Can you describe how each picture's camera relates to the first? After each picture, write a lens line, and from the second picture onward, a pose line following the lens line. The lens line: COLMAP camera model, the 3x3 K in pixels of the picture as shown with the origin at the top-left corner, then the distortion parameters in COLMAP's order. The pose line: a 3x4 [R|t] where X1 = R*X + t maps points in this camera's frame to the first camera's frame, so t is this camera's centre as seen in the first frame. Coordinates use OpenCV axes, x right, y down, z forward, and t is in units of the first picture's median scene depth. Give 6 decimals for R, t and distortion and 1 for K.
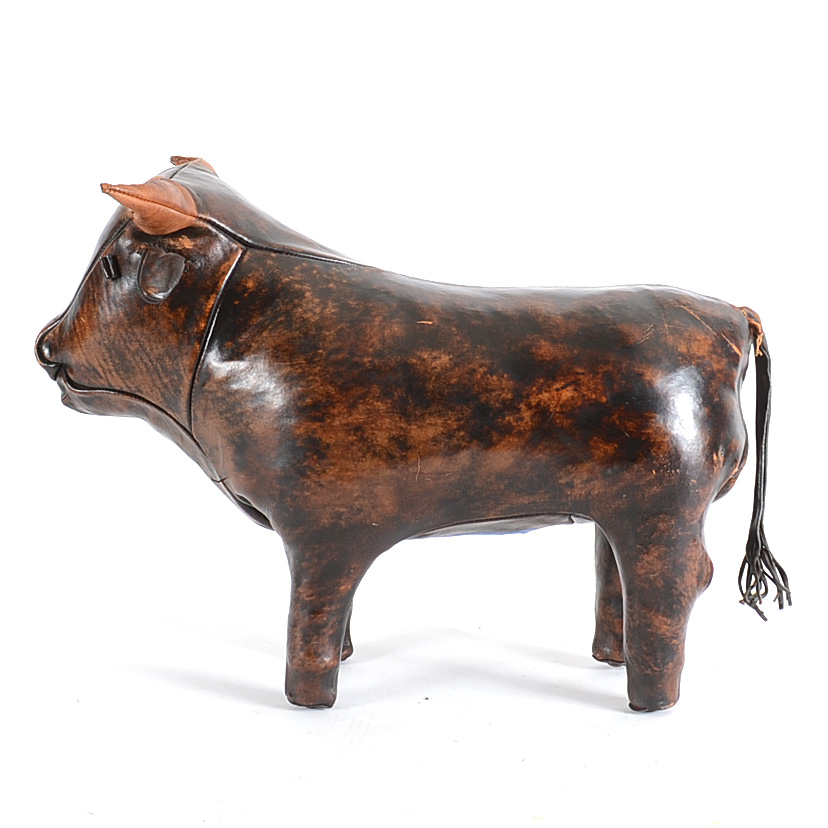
lens RADIAL K [[1980.5, 0, 415.1], [0, 1980.5, 417.1], [0, 0, 1]] dist [-0.133988, 0.000000]
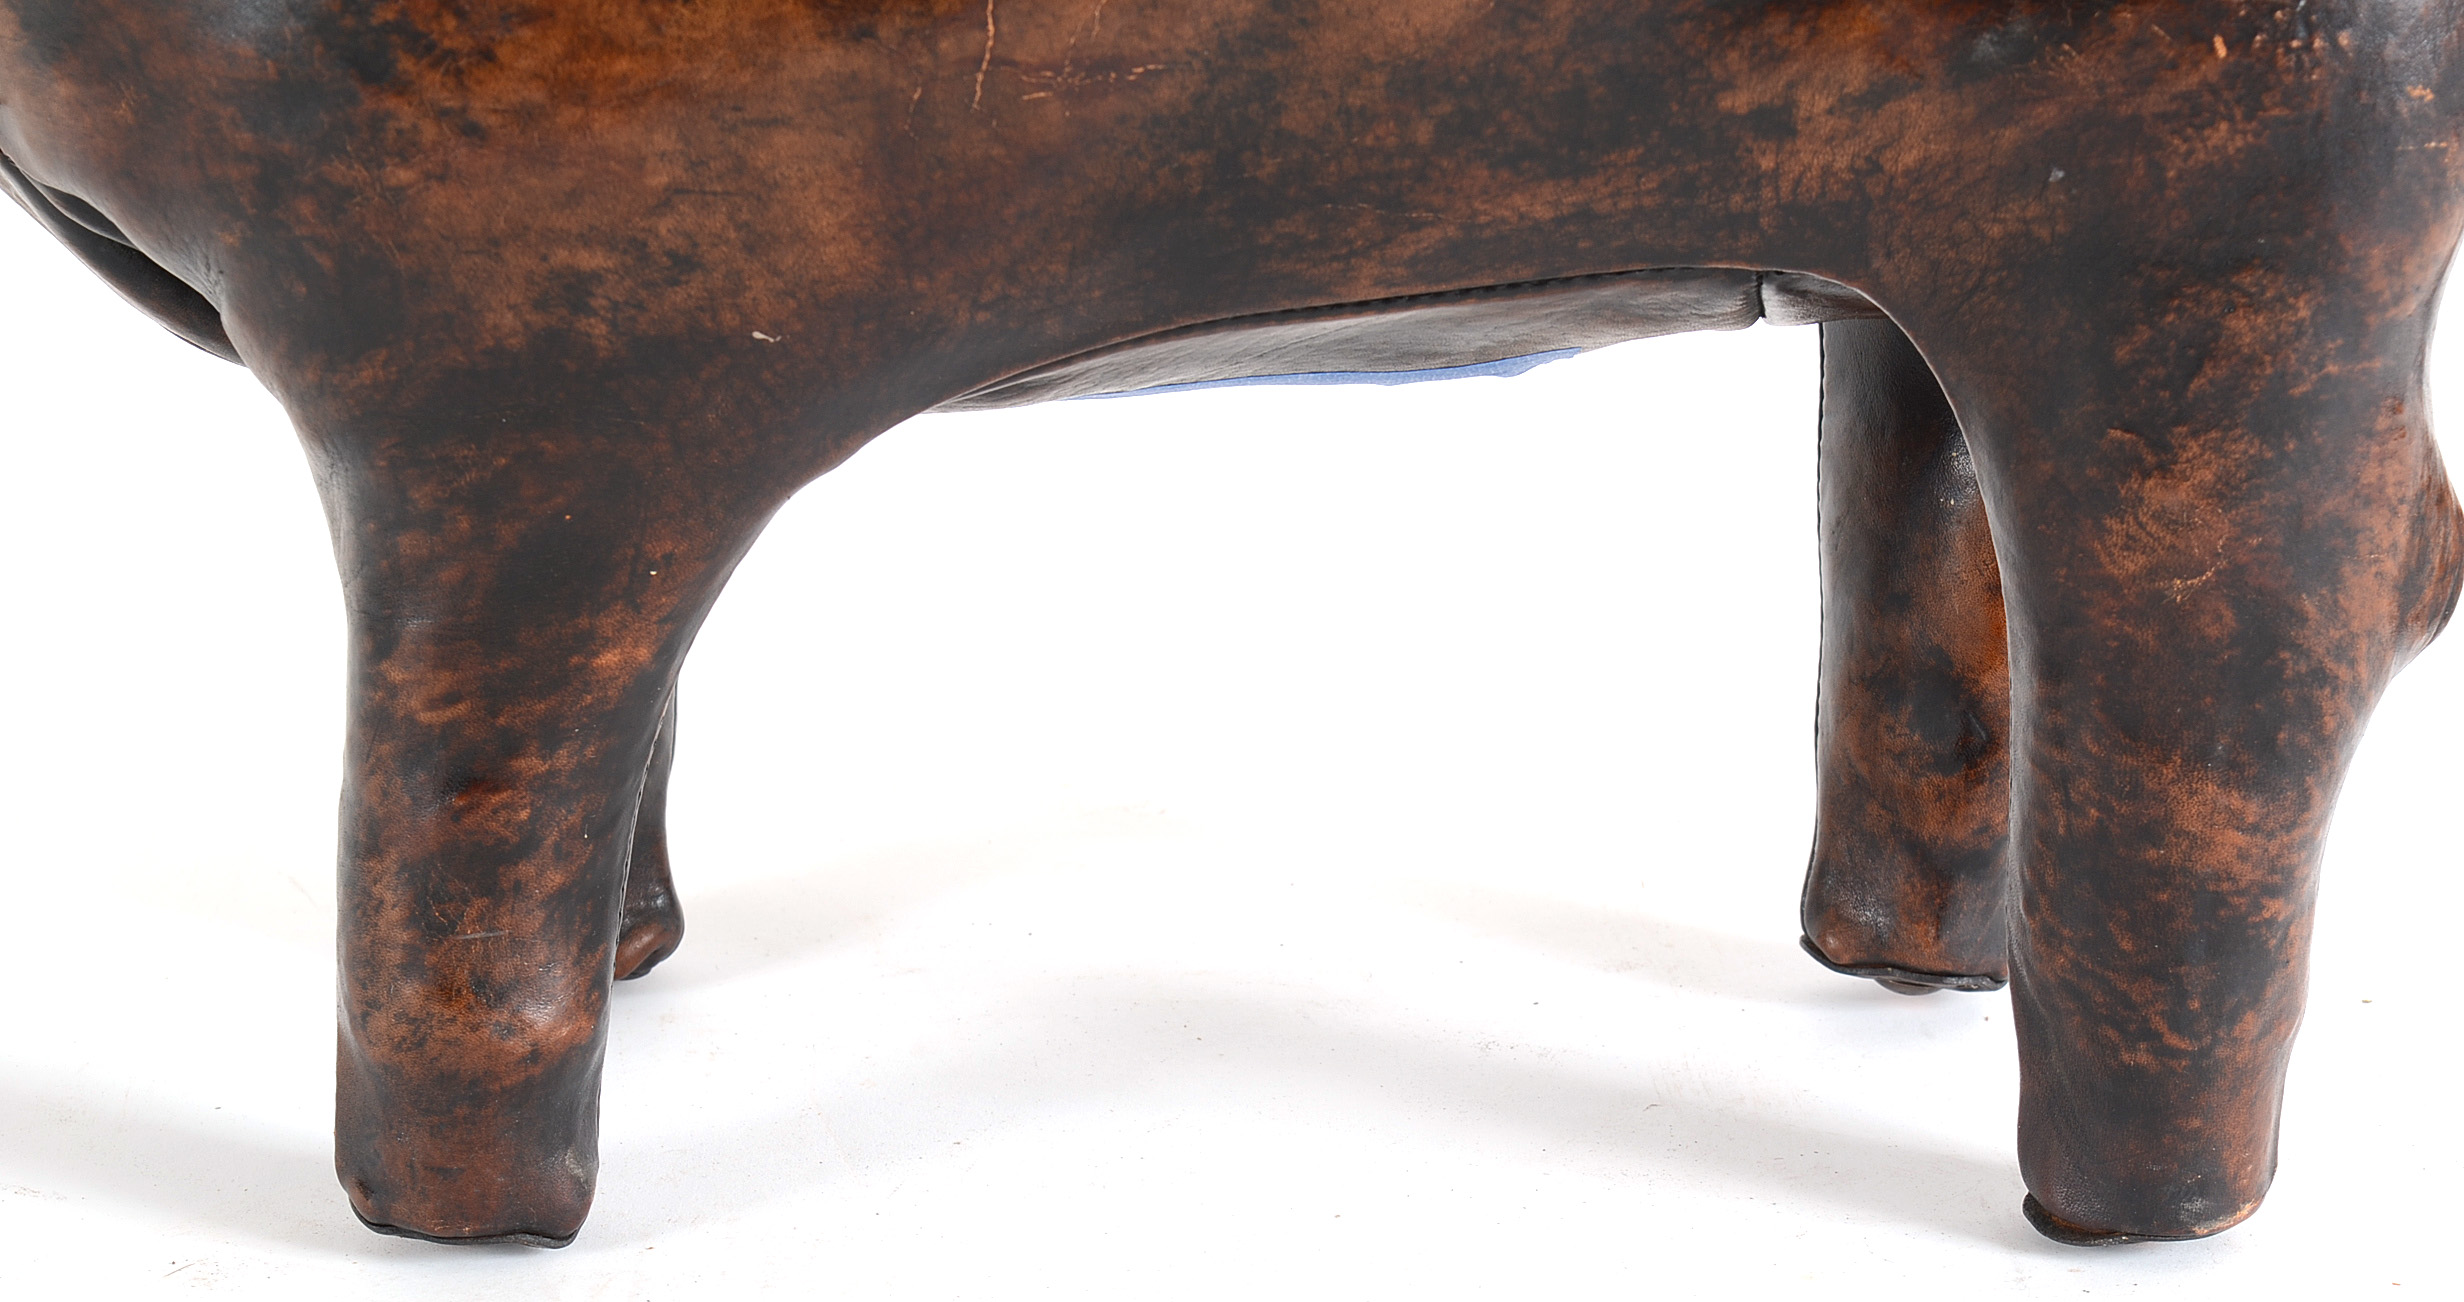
lens RADIAL K [[5645.8, 0, 1225.7], [0, 5645.8, 797.4], [0, 0, 1]] dist [0.111445, 0.000000]
pose [[0.998628, -0.013451, 0.050604, -0.003783], [0.006455, 0.990696, 0.135939, 0.023210], [-0.051962, -0.135426, 0.989424, 0.429409]]
